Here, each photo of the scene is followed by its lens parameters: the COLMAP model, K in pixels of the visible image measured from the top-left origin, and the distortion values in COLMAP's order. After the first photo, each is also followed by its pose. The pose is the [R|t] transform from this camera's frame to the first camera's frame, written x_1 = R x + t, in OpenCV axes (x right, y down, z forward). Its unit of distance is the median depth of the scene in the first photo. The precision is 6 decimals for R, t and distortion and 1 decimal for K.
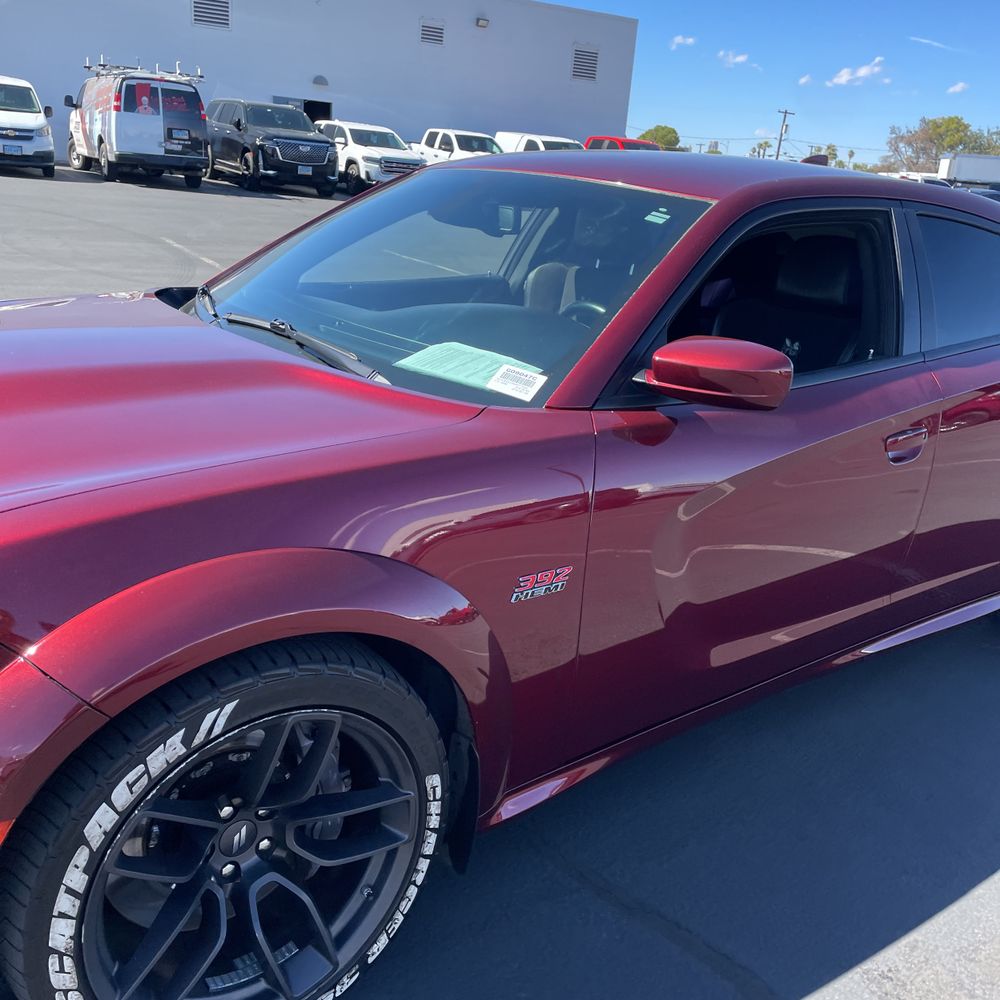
lens RADIAL K [[1002.7, 0, 497.7], [0, 1002.7, 516.2], [0, 0, 1]] dist [0.082798, -0.096540]
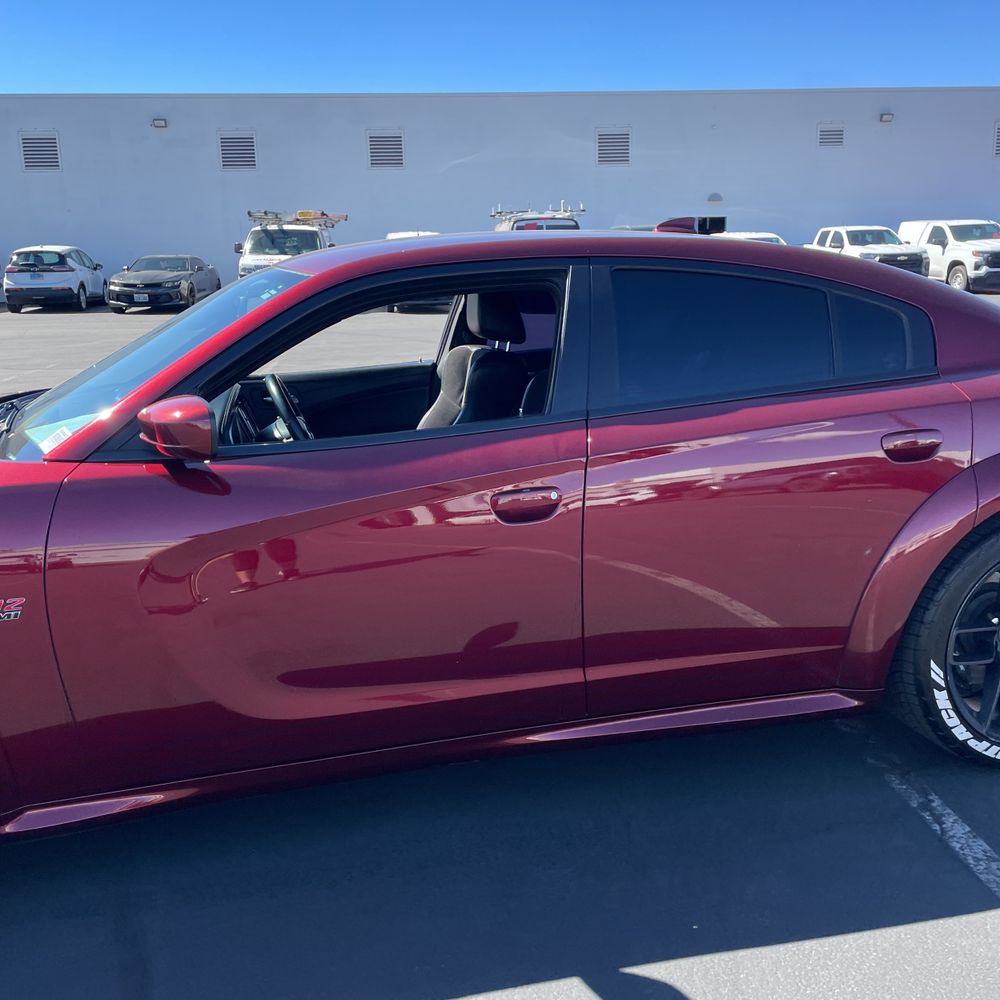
lens RADIAL K [[985.2, 0, 490.7], [0, 985.2, 520.8], [0, 0, 1]] dist [0.066743, -0.083999]
pose [[0.898837, 0.009515, -0.438180, 0.088189], [-0.052066, 0.995003, -0.085196, 0.002655], [0.435180, 0.099392, 0.894841, 0.019325]]
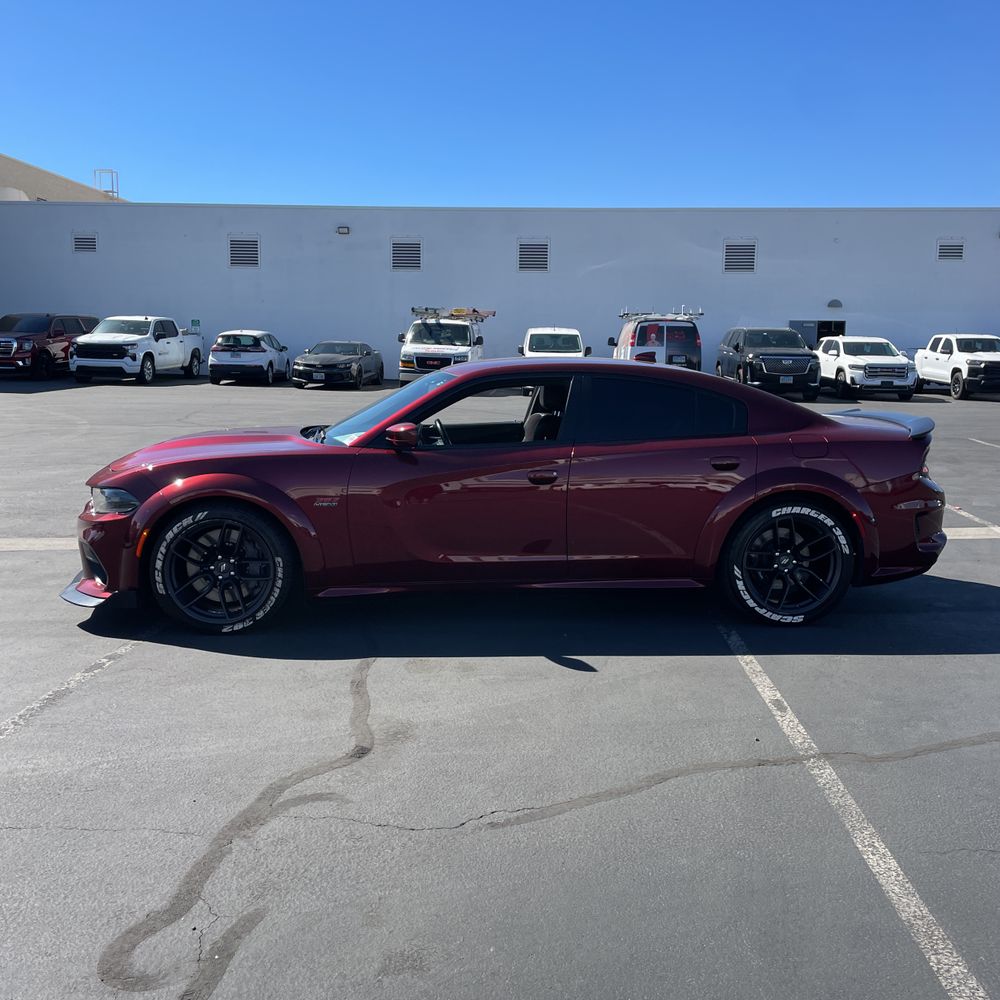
lens RADIAL K [[1002.7, 0, 497.7], [0, 1002.7, 516.2], [0, 0, 1]] dist [0.082798, -0.096540]
pose [[0.834456, 0.018827, -0.550753, 0.174356], [-0.129801, 0.978012, -0.163232, 0.043962], [0.535570, 0.207698, 0.818551, -0.093767]]
